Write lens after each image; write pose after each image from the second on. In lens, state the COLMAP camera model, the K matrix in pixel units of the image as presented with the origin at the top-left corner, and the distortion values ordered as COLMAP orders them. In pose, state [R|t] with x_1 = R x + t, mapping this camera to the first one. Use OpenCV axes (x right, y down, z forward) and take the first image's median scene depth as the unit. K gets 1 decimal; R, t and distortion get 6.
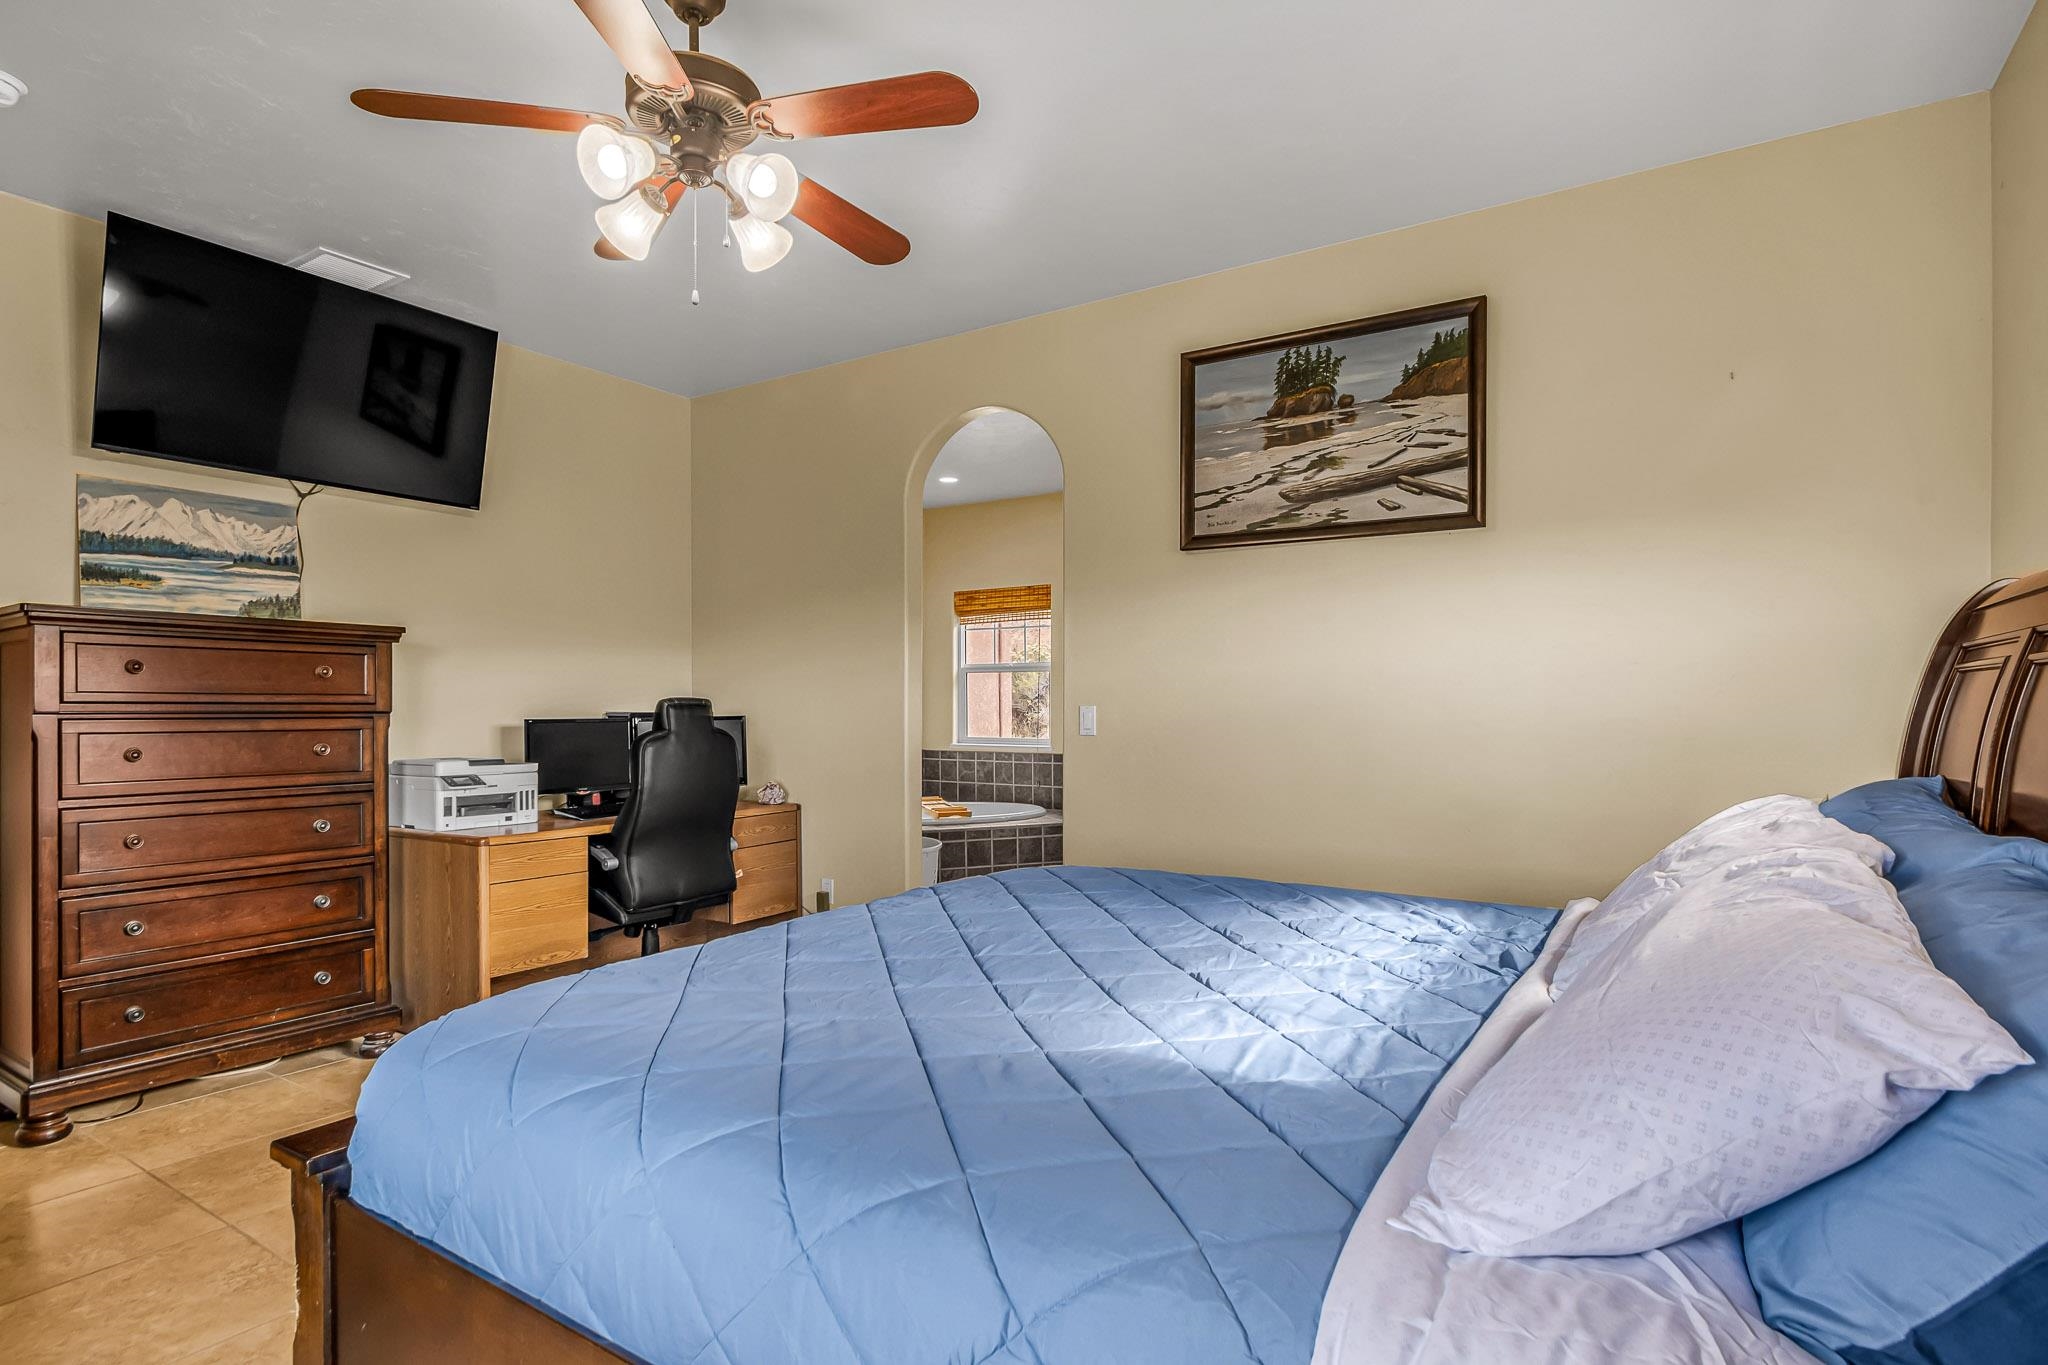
lens RADIAL K [[1046.6, 0, 1027.9], [0, 1046.6, 708.1], [0, 0, 1]] dist [-0.000439, -0.000373]
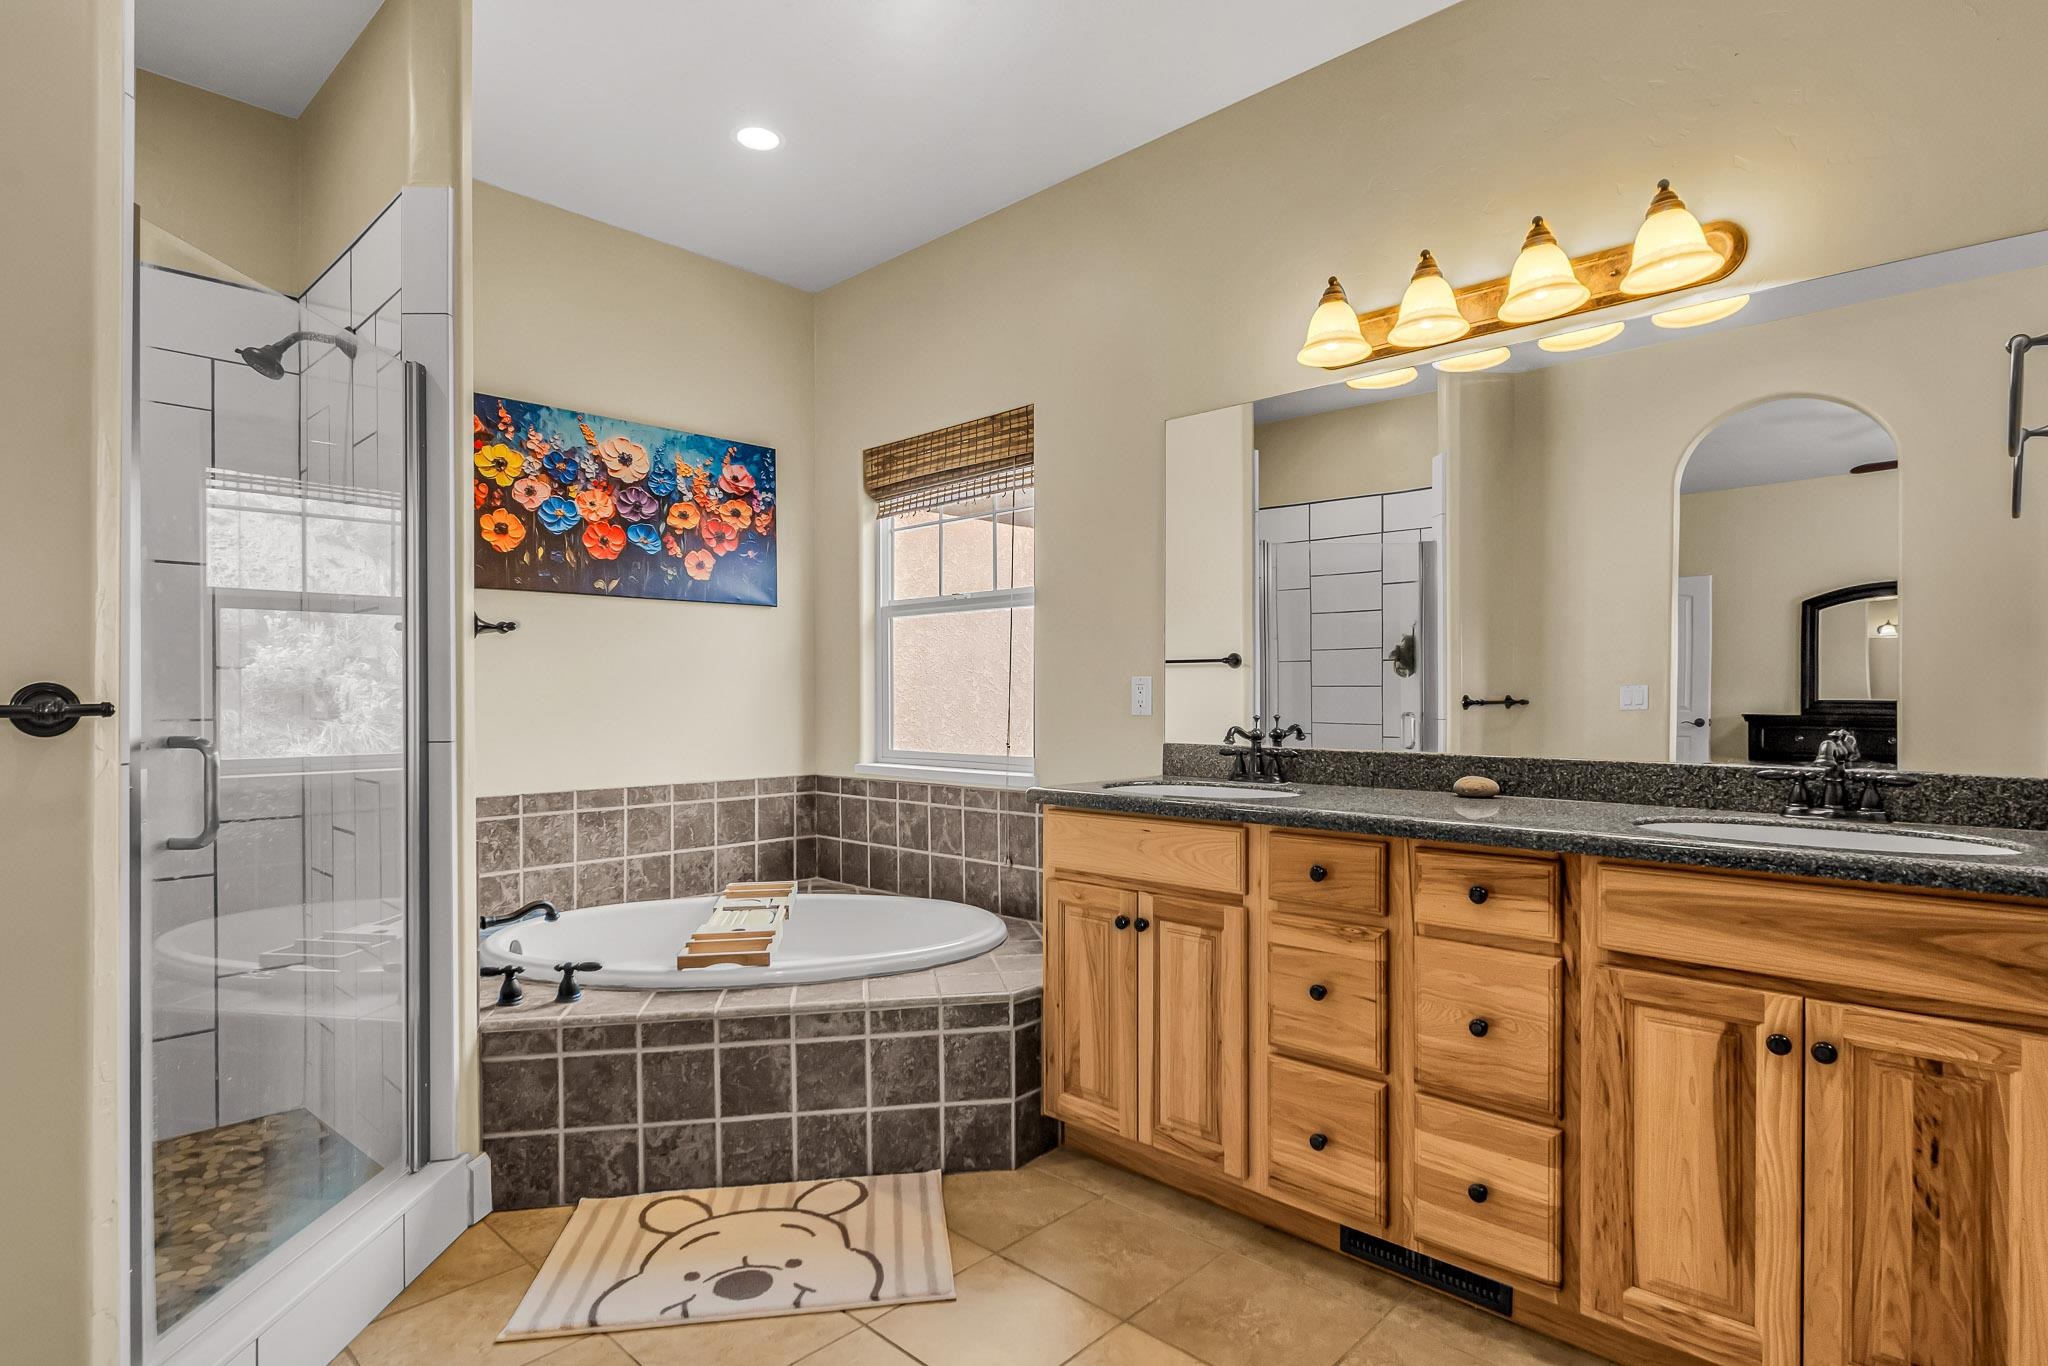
lens RADIAL K [[1056.9, 0, 1012.9], [0, 1056.9, 694.8], [0, 0, 1]] dist [-0.000454, -0.001903]
pose [[0.980362, -0.003318, -0.197176, 0.215082], [0.001904, 0.999971, -0.007360, 0.013306], [0.197195, 0.006840, 0.980340, 1.228189]]
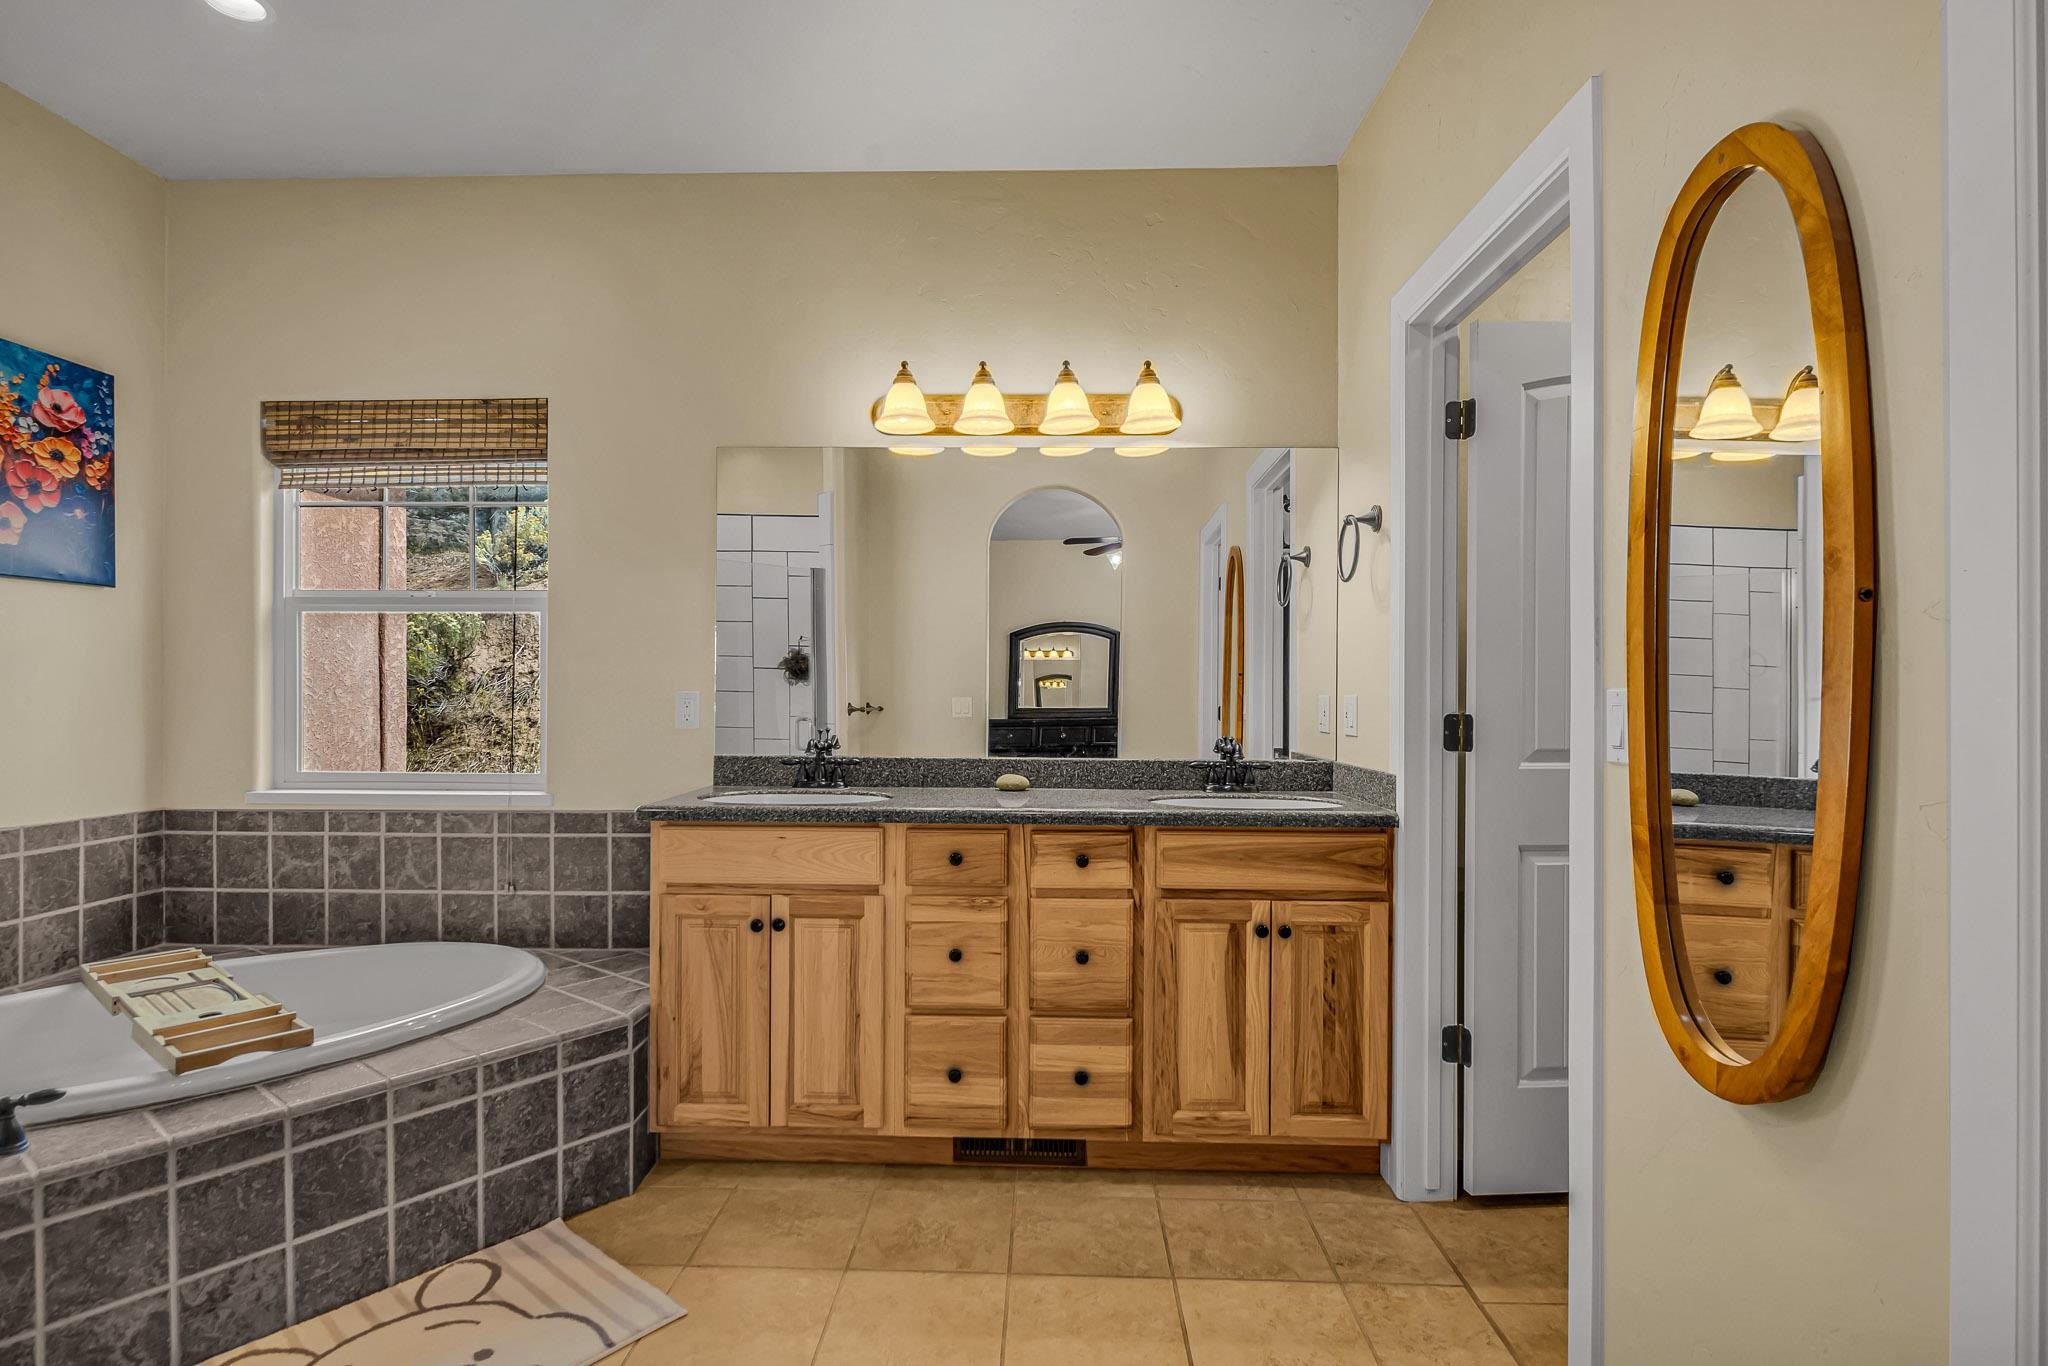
lens RADIAL K [[1045.9, 0, 1023.4], [0, 1045.9, 694.8], [0, 0, 1]] dist [0.002053, -0.003831]
pose [[0.857325, 0.003316, 0.514765, -0.062727], [-0.000797, 0.999987, -0.005116, -0.000396], [-0.514775, 0.003976, 0.857316, 1.197738]]
